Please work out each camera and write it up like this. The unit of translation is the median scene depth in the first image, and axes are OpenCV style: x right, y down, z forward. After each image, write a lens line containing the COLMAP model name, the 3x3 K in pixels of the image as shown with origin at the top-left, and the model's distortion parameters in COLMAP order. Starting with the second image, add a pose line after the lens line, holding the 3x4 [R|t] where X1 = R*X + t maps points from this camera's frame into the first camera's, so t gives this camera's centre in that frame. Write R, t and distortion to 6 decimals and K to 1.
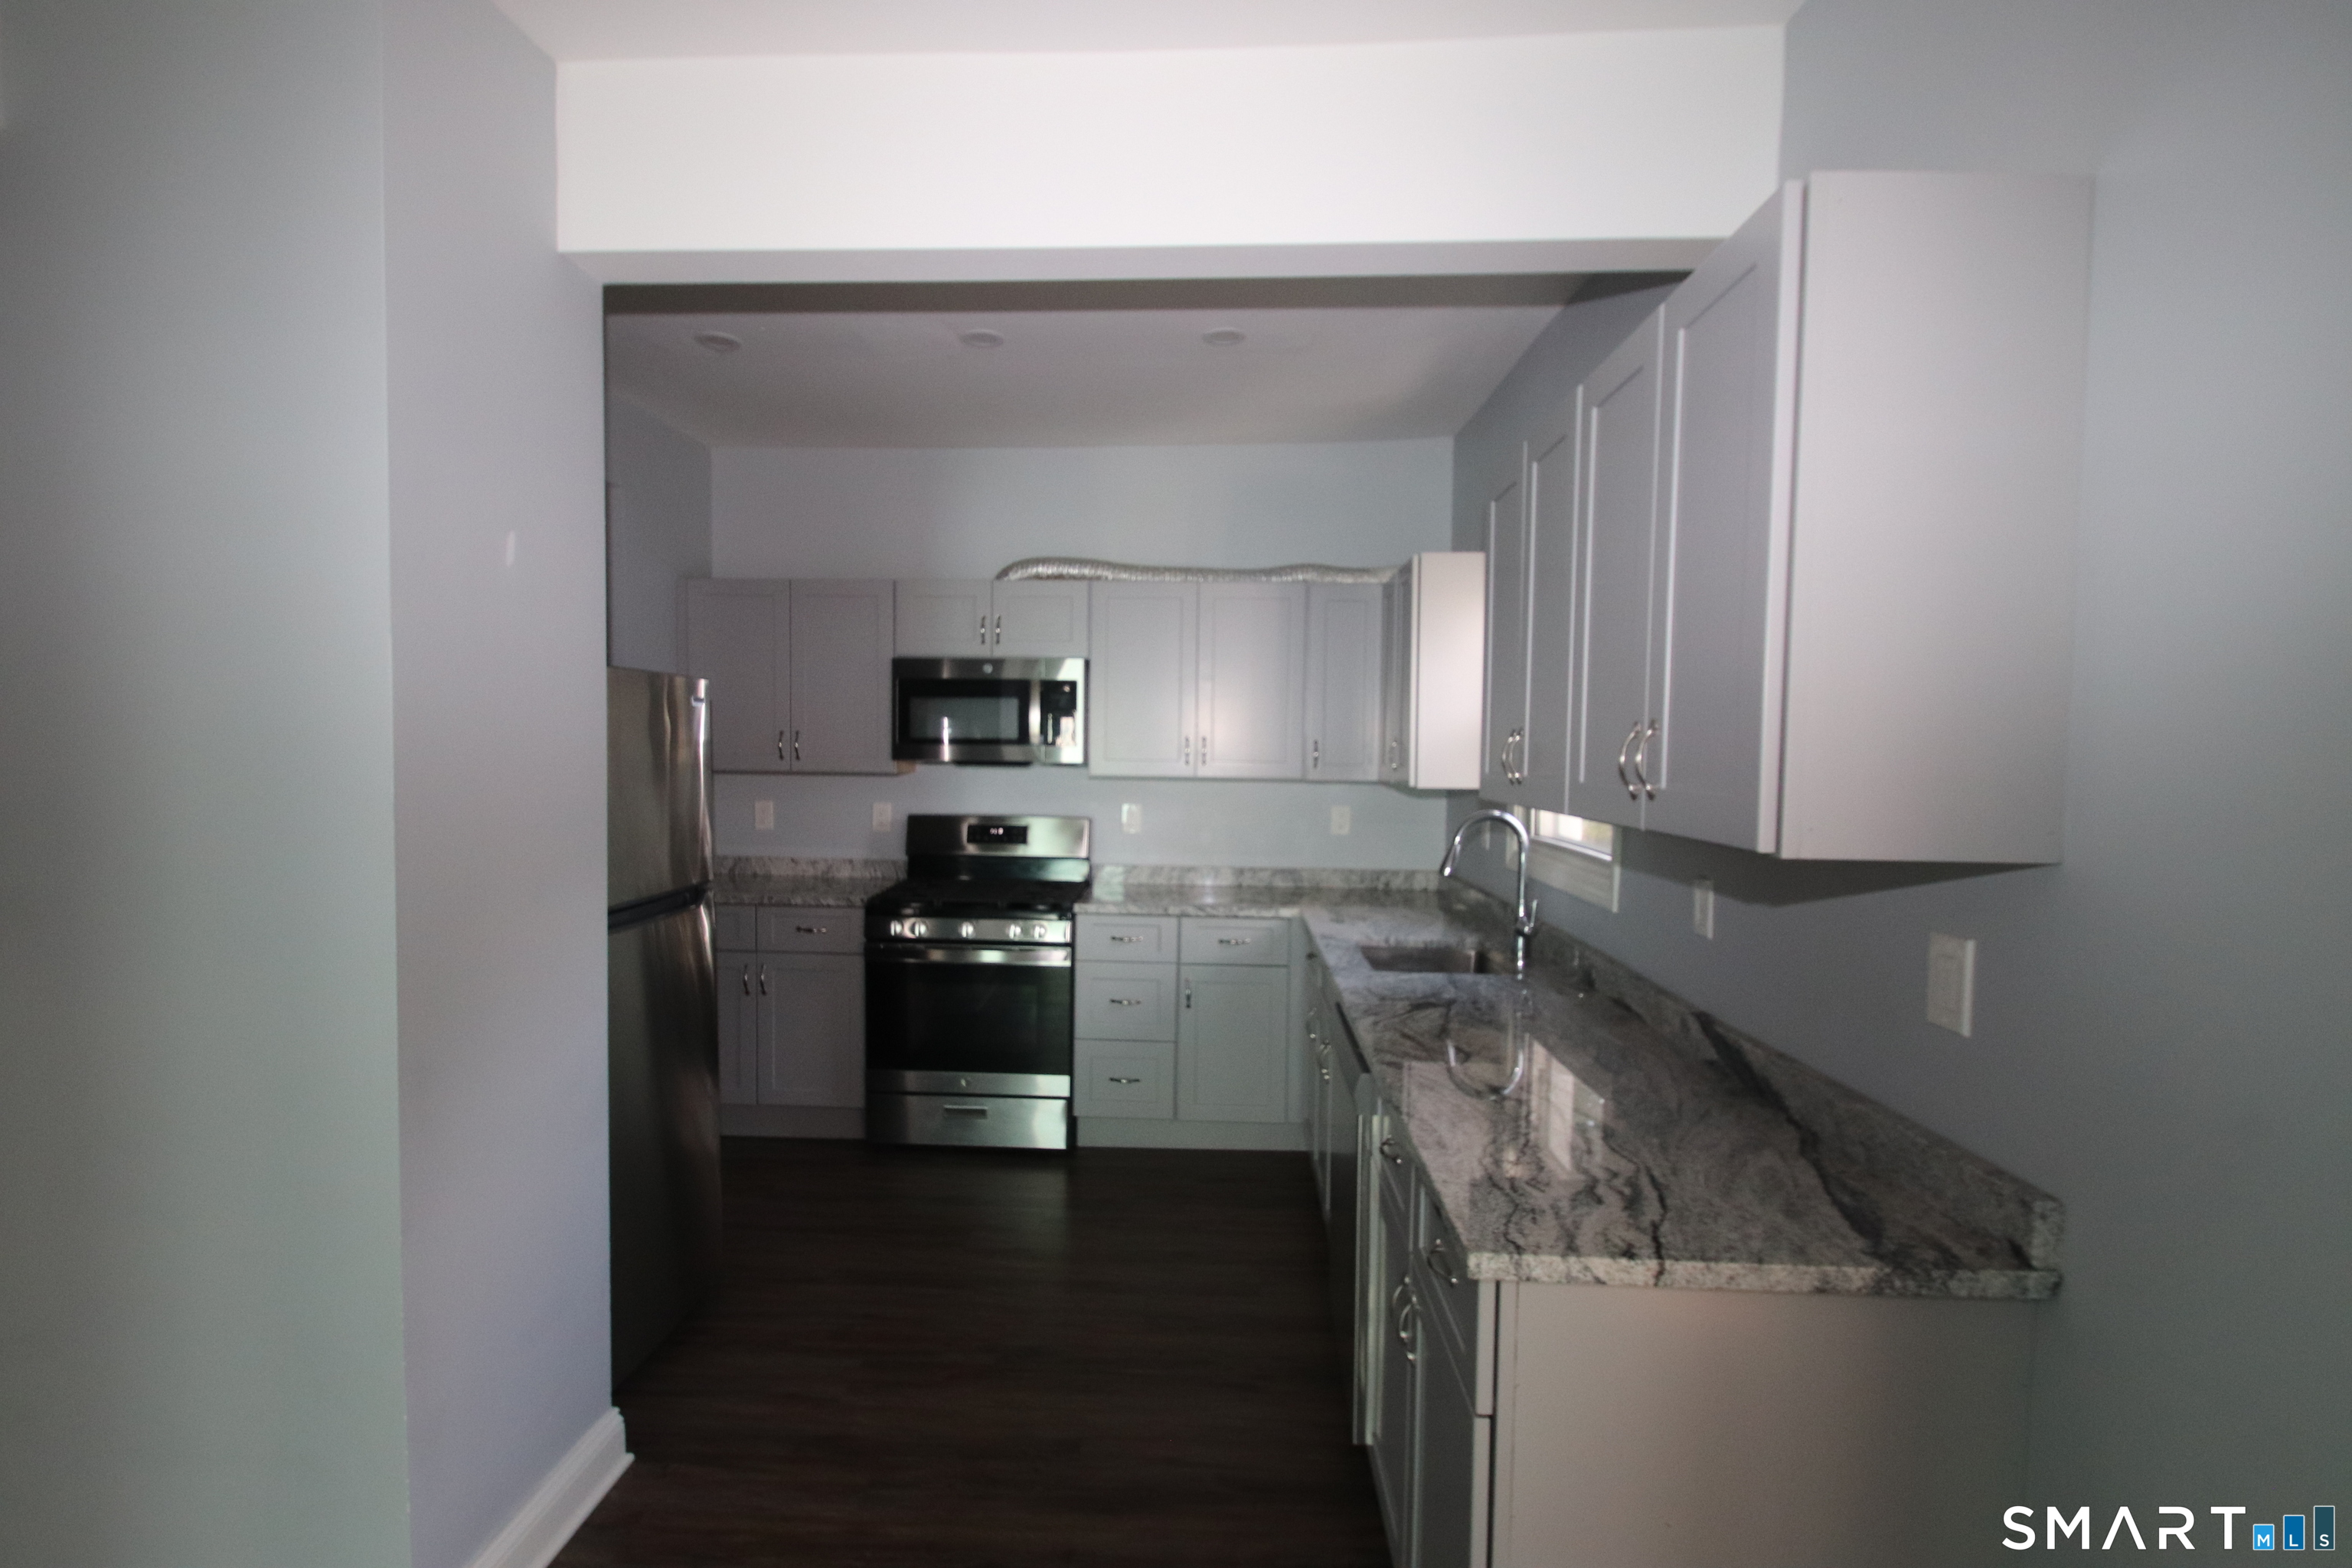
lens RADIAL K [[1101.4, 0, 1167.8], [0, 1101.4, 800.7], [0, 0, 1]] dist [0.001919, 0.000168]
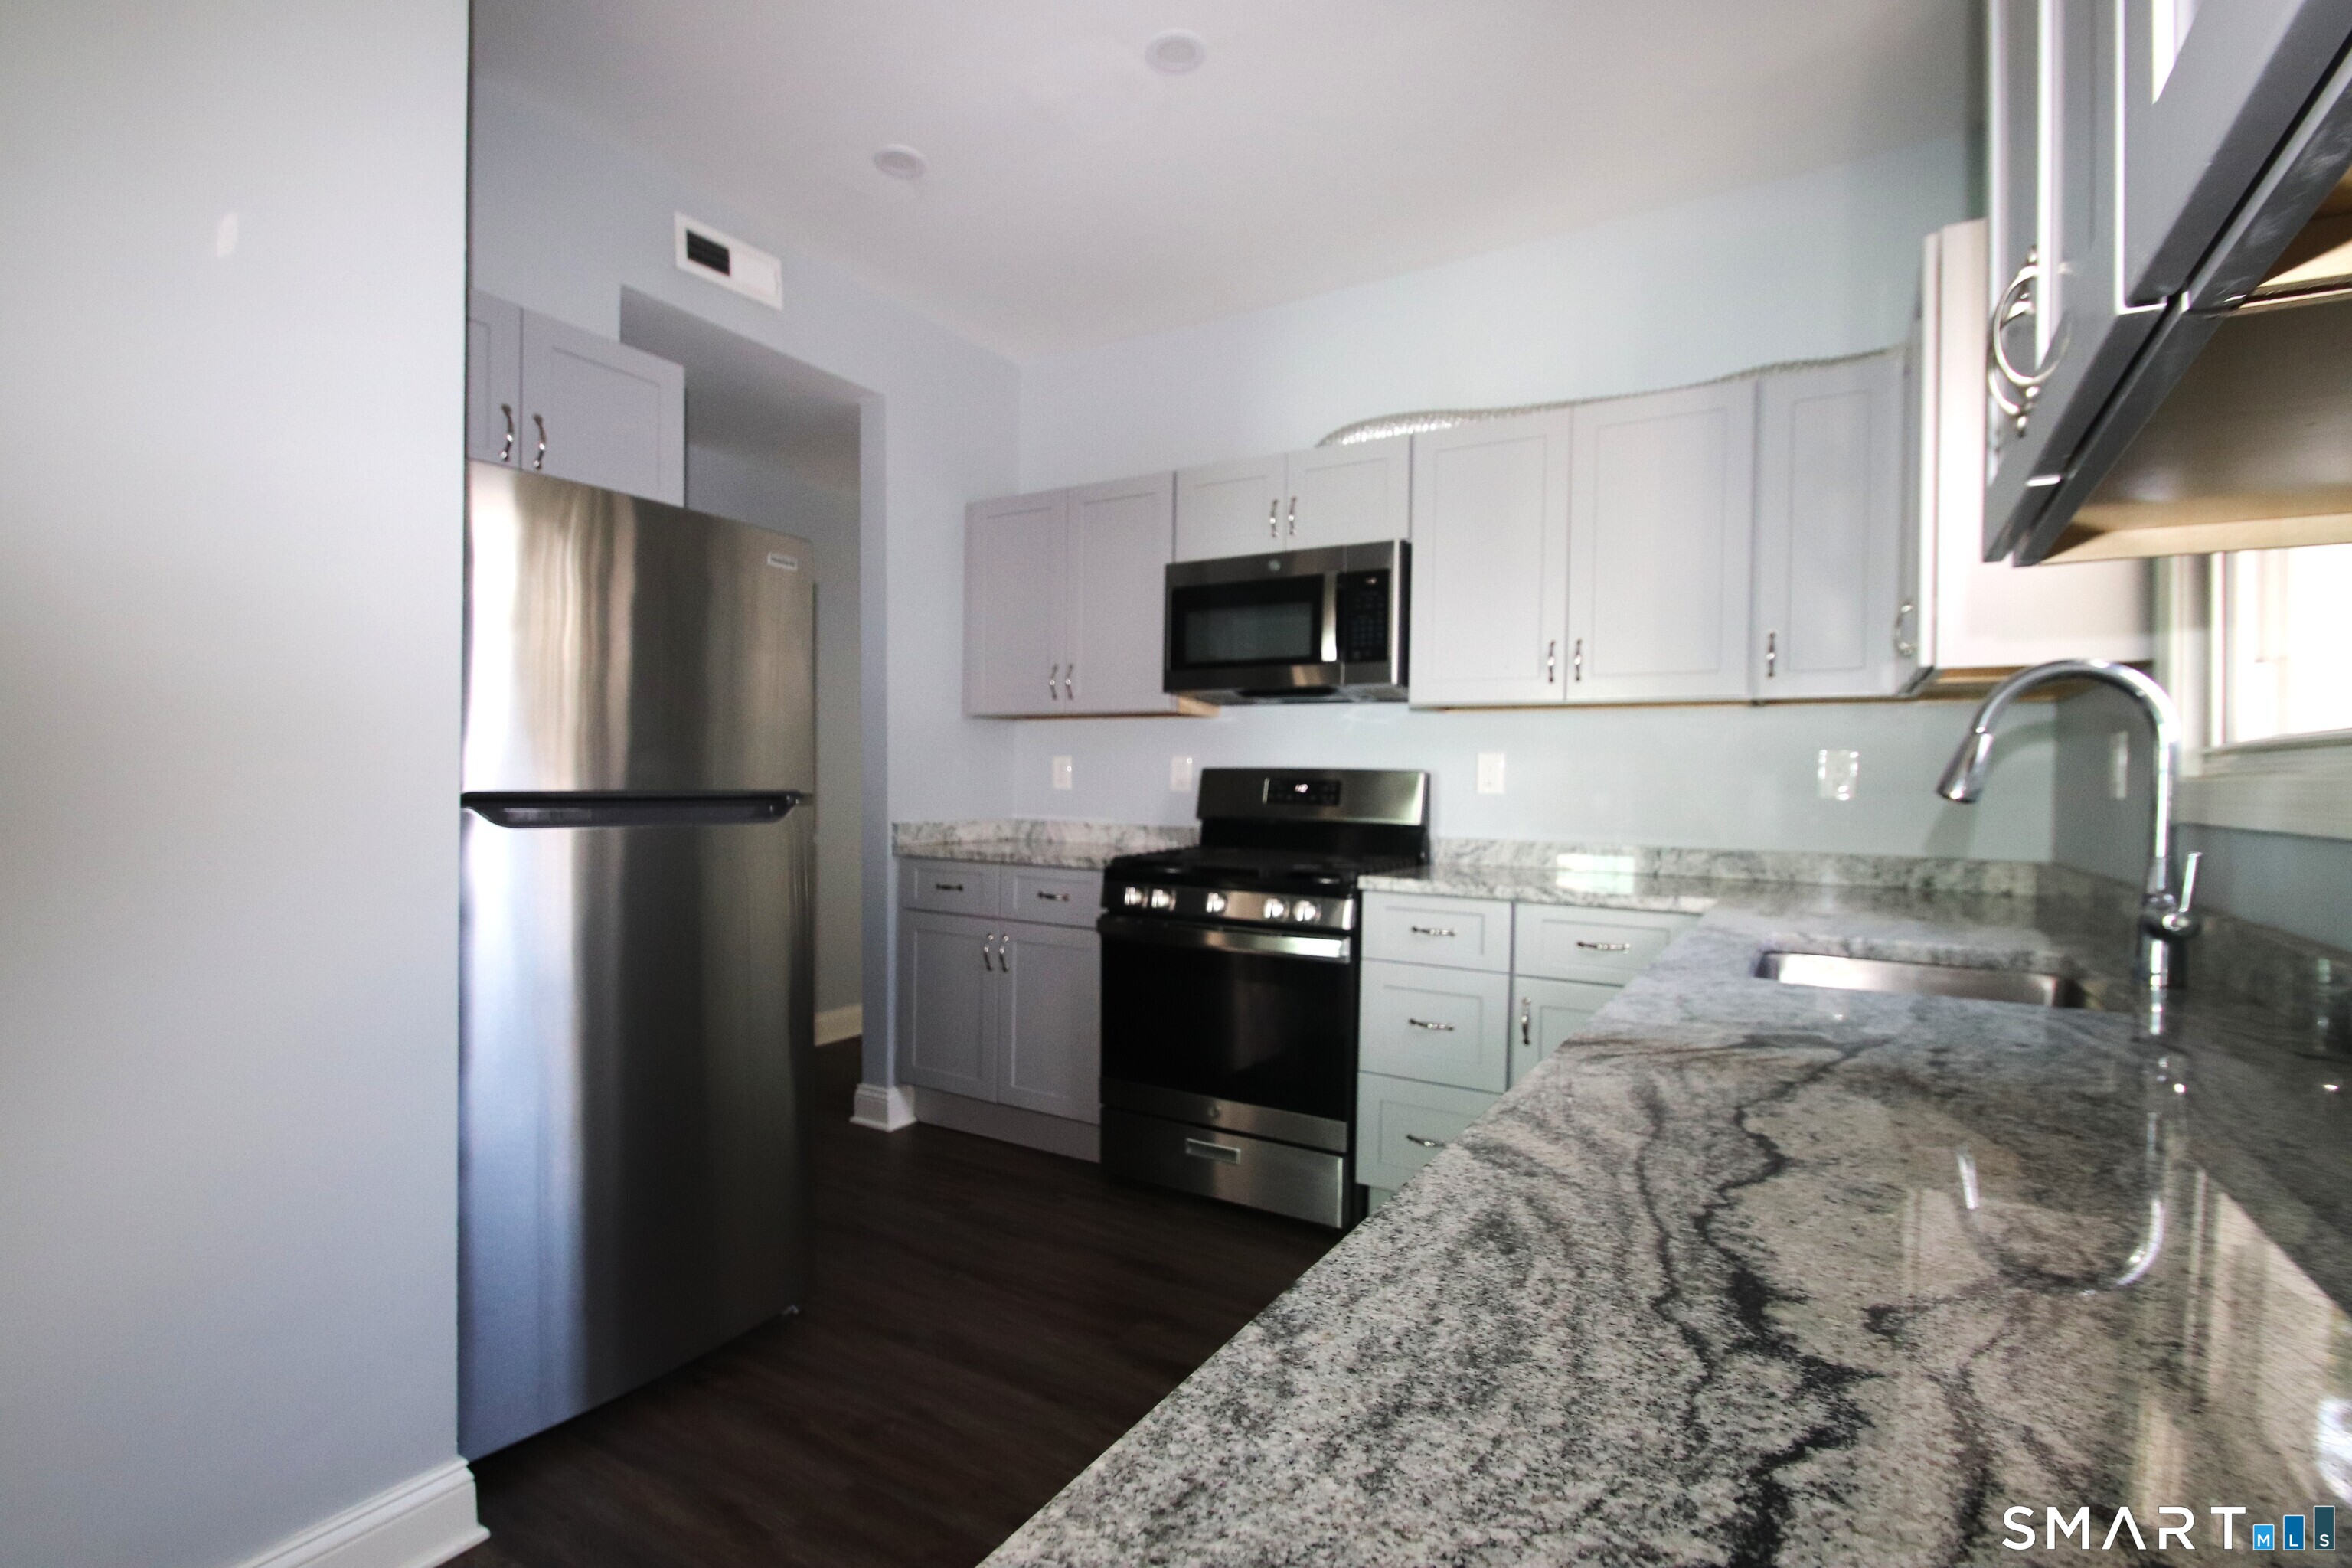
lens RADIAL K [[1101.4, 0, 1167.8], [0, 1101.4, 800.7], [0, 0, 1]] dist [0.001919, 0.000168]
pose [[0.873691, 0.006297, -0.486441, 0.141253], [-0.028274, 0.998883, -0.037853, 0.071941], [0.485660, 0.046826, 0.872893, 0.311458]]
